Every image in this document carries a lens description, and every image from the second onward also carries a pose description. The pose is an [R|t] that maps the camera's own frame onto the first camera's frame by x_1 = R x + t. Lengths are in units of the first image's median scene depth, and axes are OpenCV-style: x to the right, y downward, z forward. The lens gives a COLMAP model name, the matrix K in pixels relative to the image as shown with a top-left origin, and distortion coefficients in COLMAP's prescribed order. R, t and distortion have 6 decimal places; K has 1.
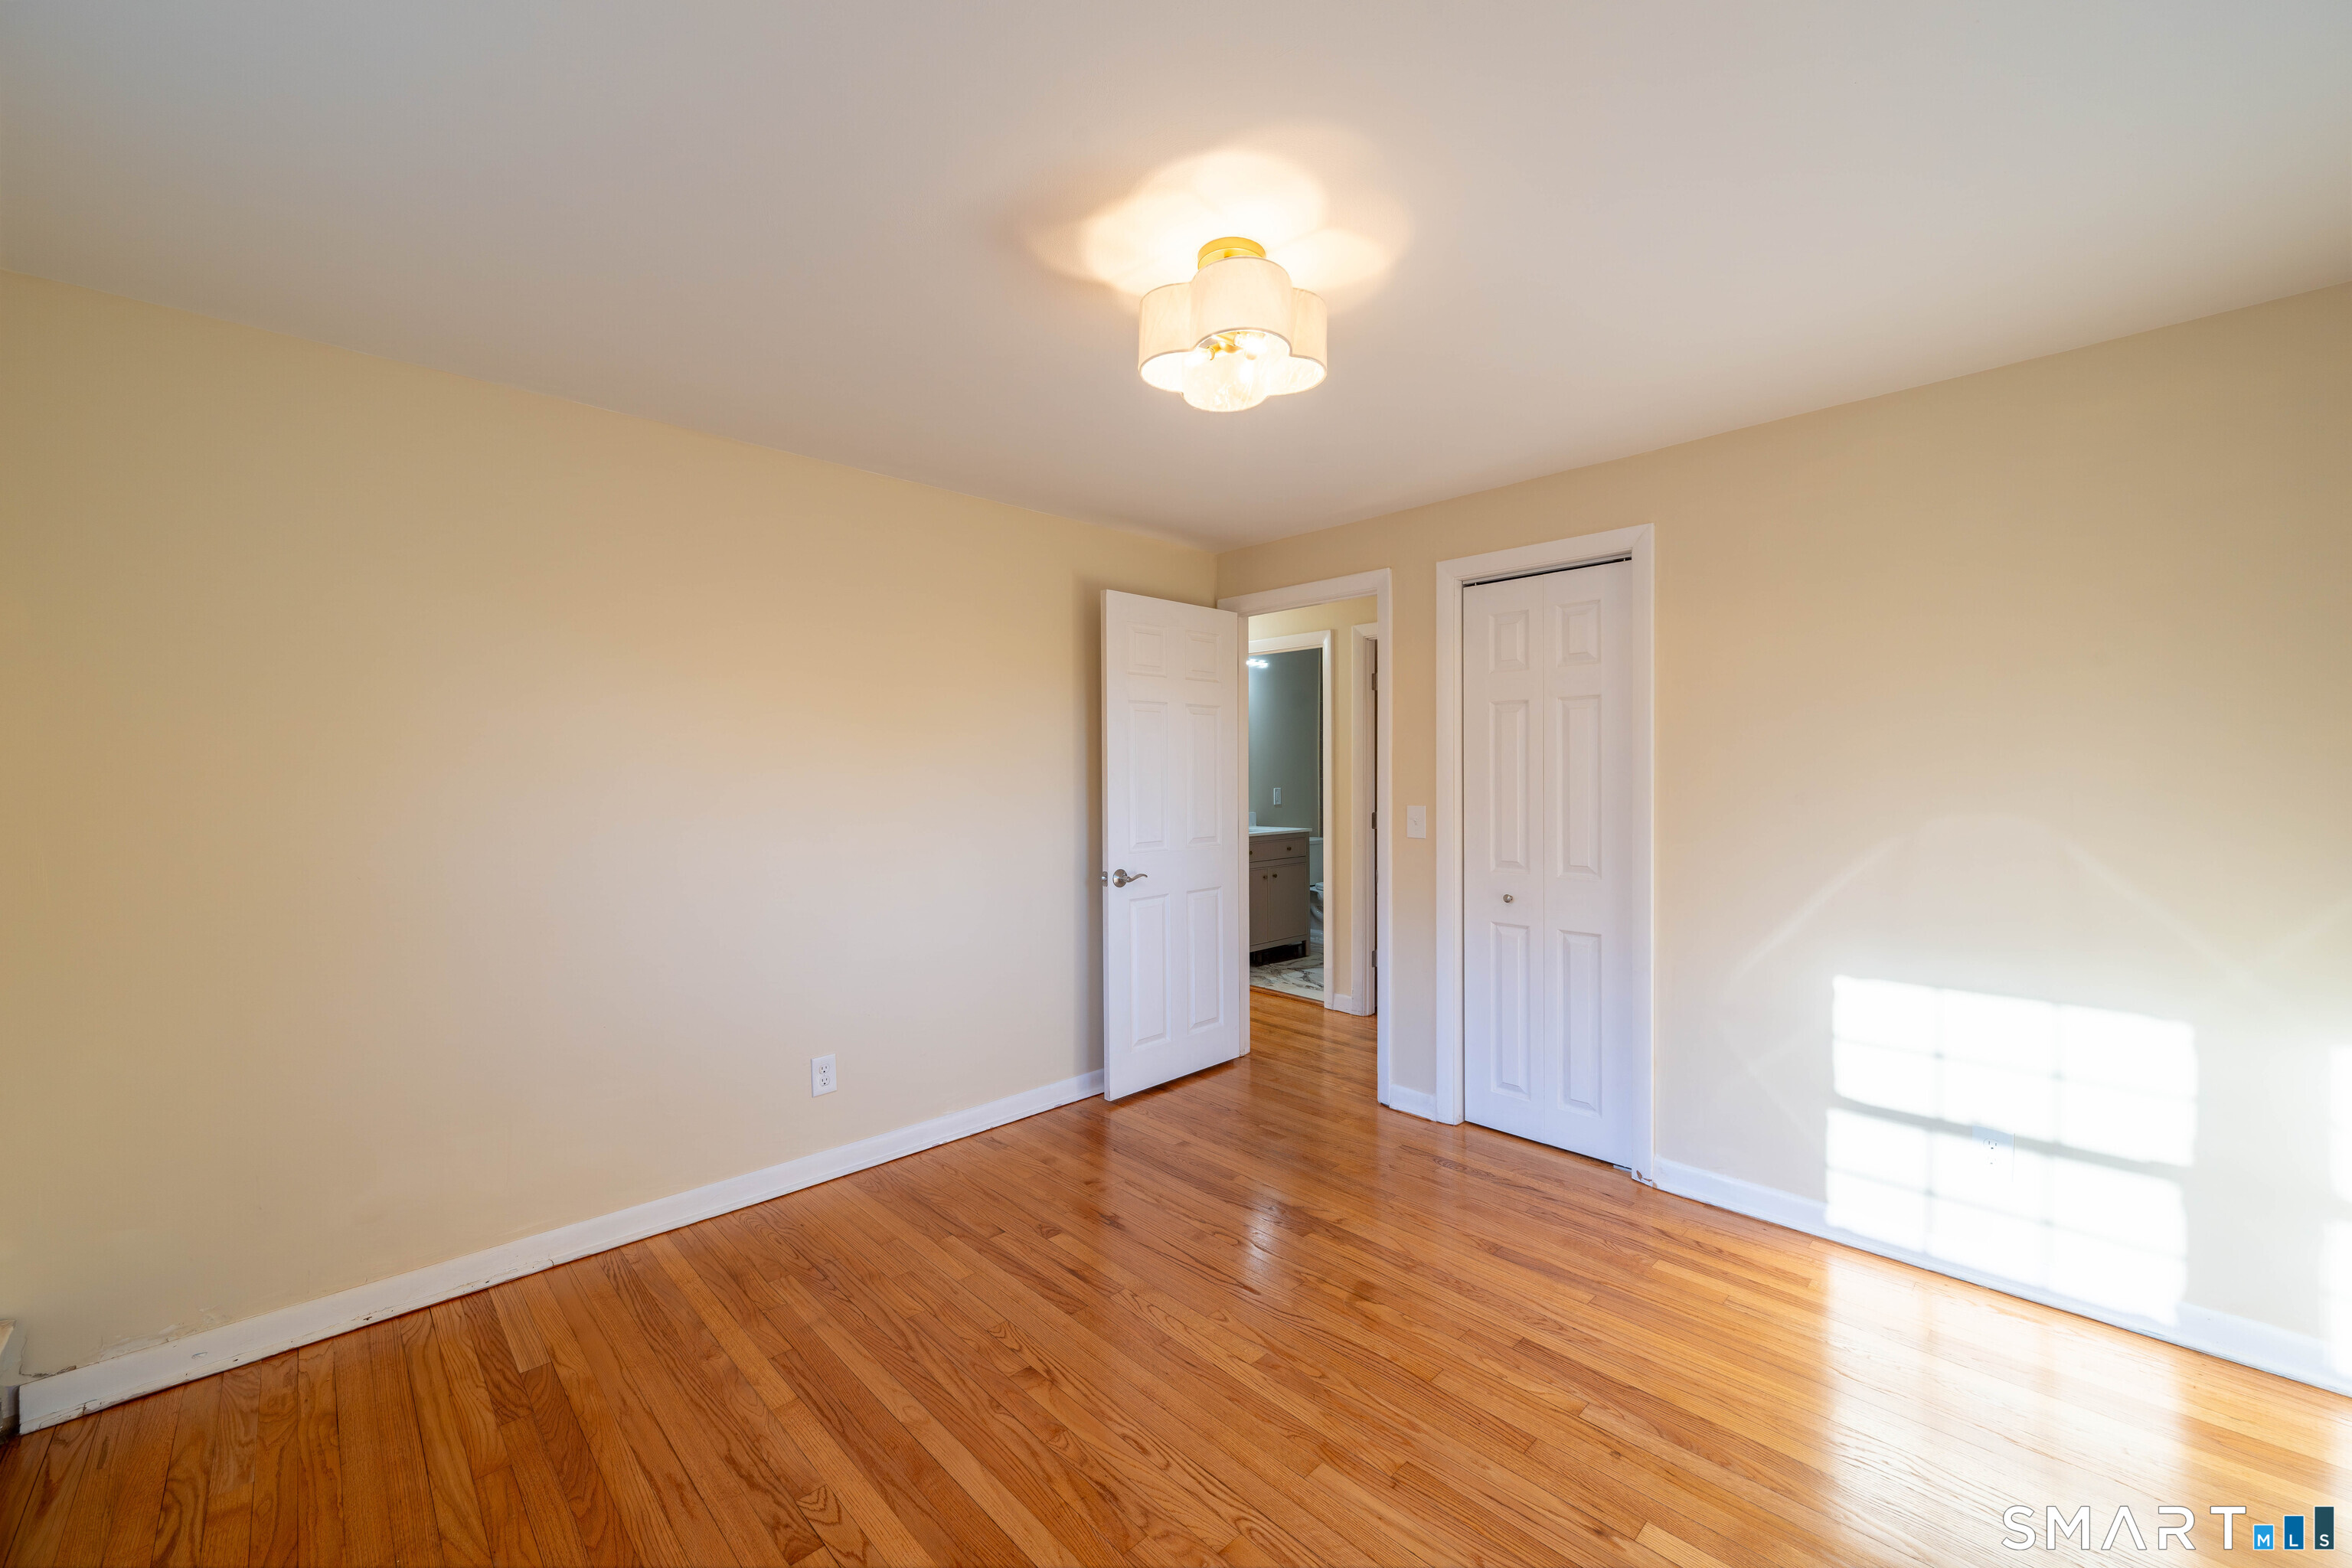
lens RADIAL K [[915.6, 0, 1181.7], [0, 915.6, 779.2], [0, 0, 1]] dist [-0.003012, -0.000717]
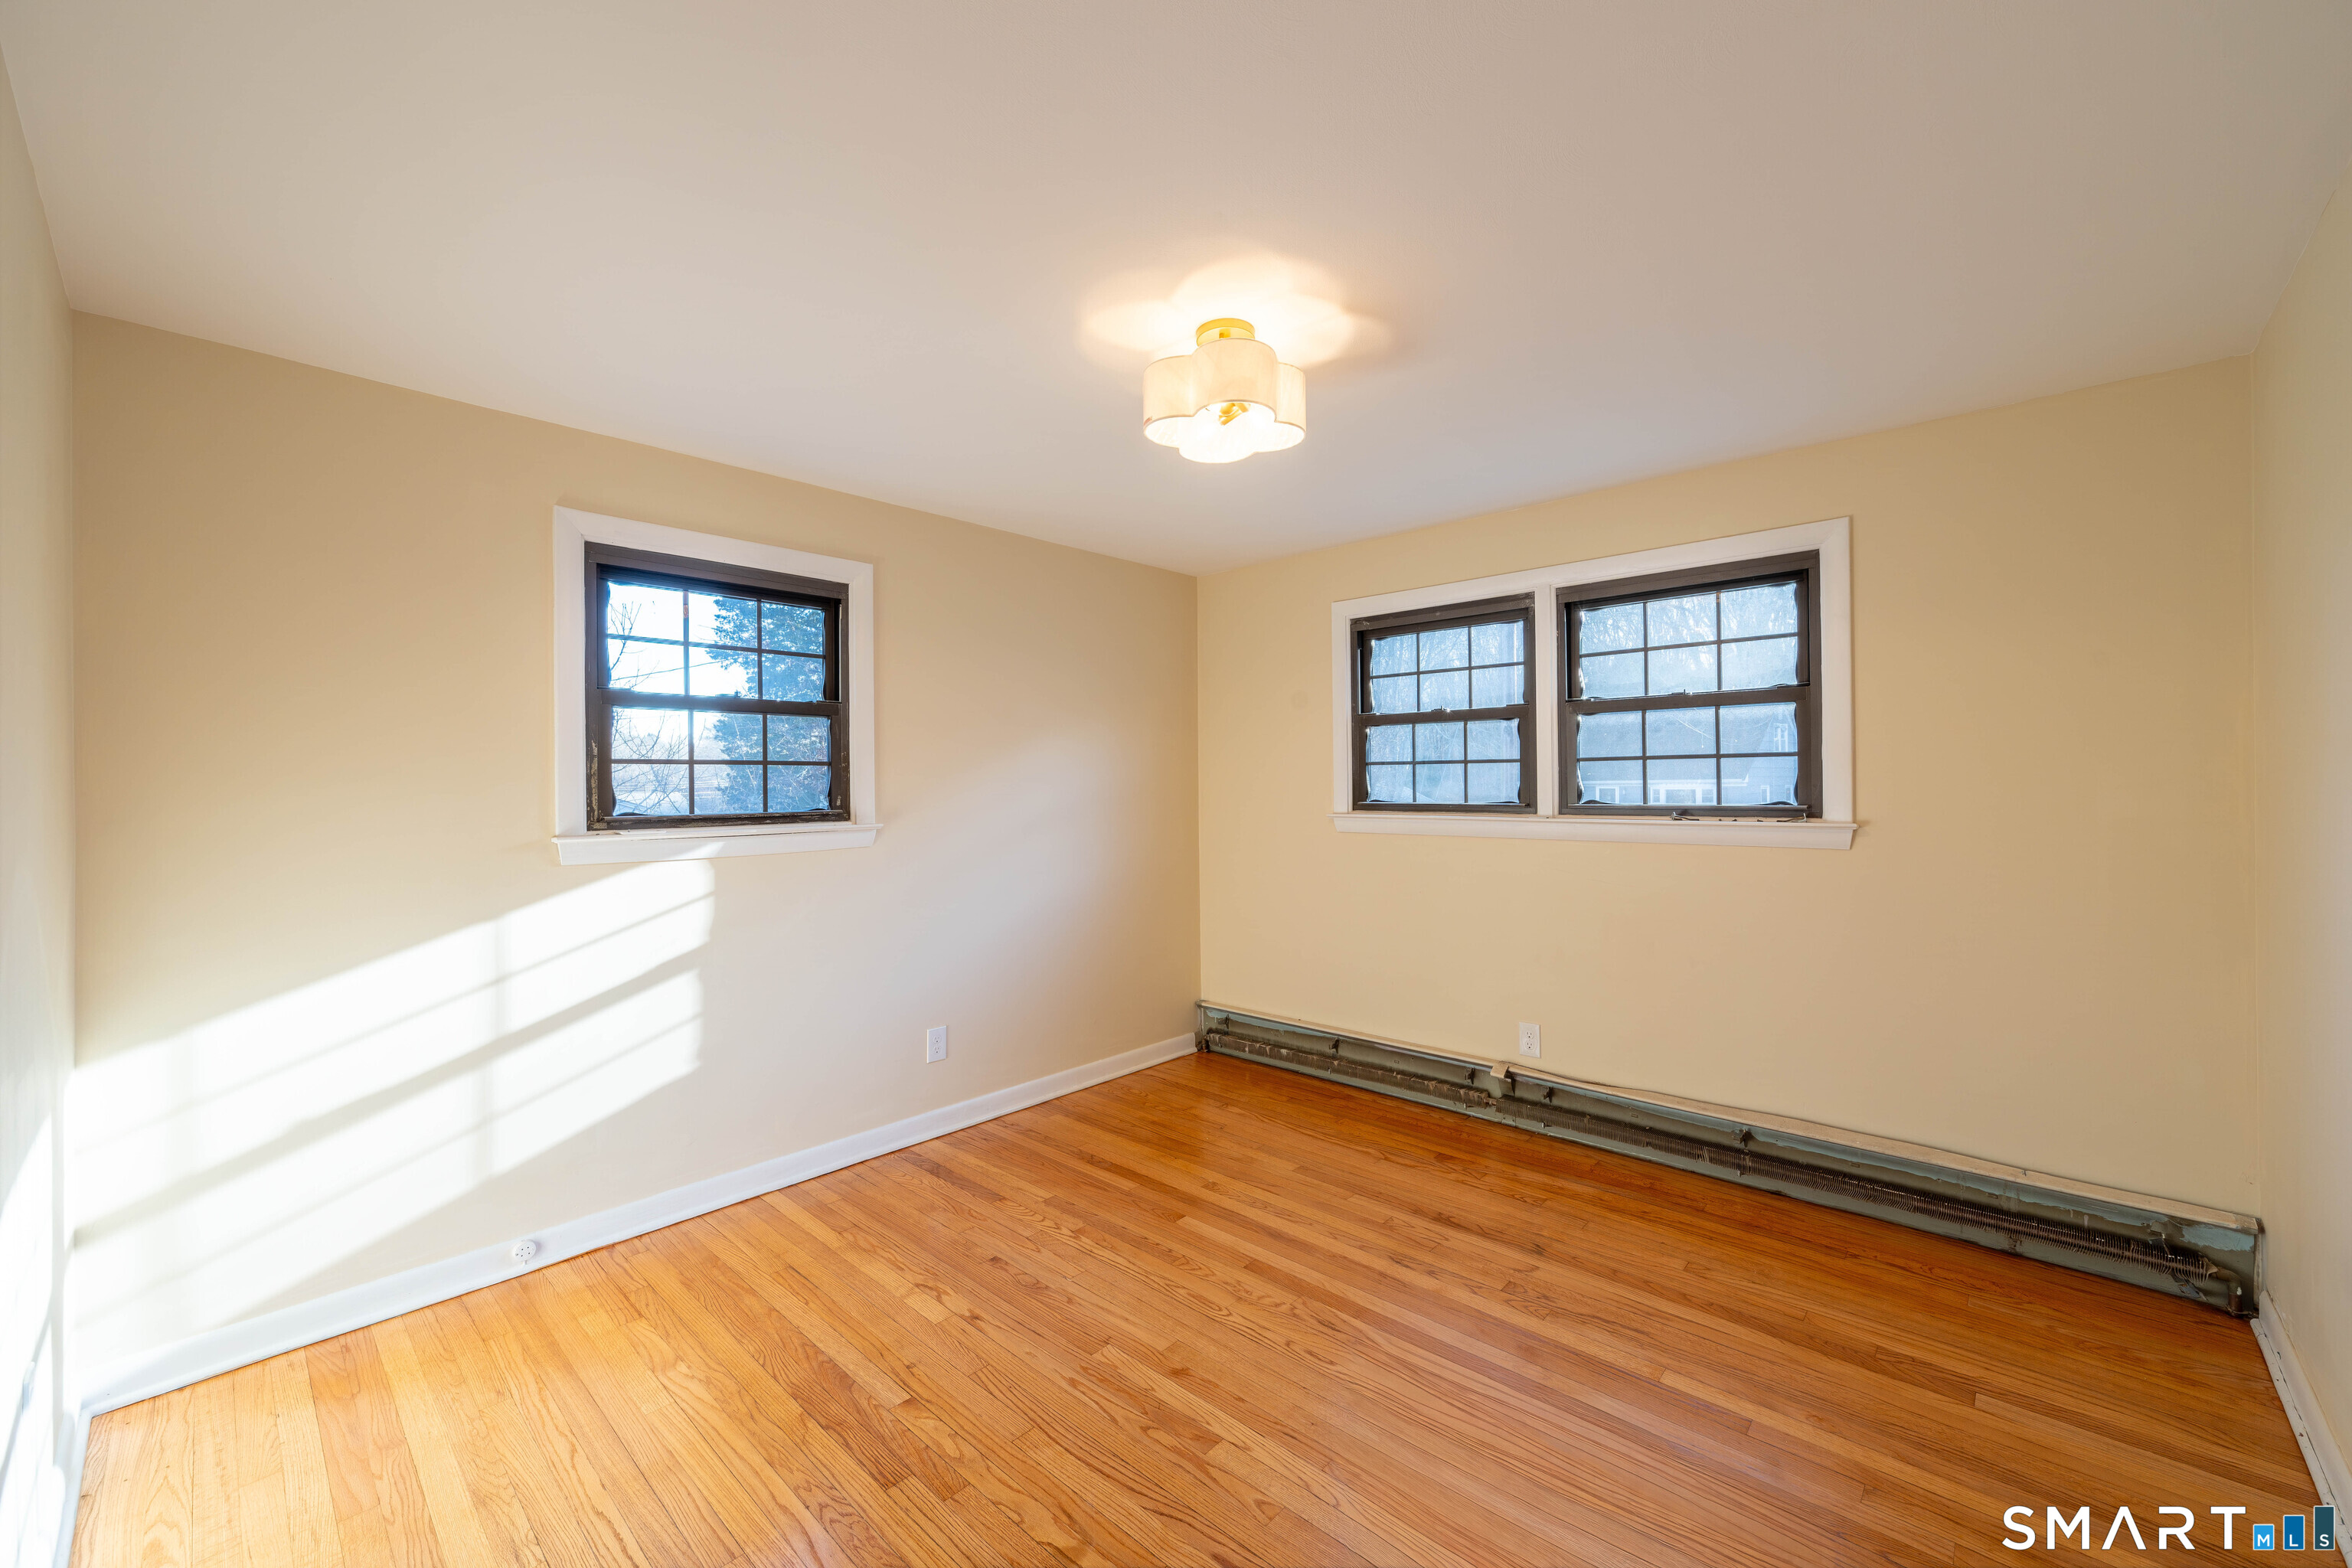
lens RADIAL K [[915.6, 0, 1181.7], [0, 915.6, 779.2], [0, 0, 1]] dist [-0.003012, -0.000717]
pose [[-0.998361, 0.011110, -0.056139, 0.168140], [0.011248, 0.999934, -0.002143, -0.007692], [0.056112, -0.002770, -0.998421, 1.996037]]
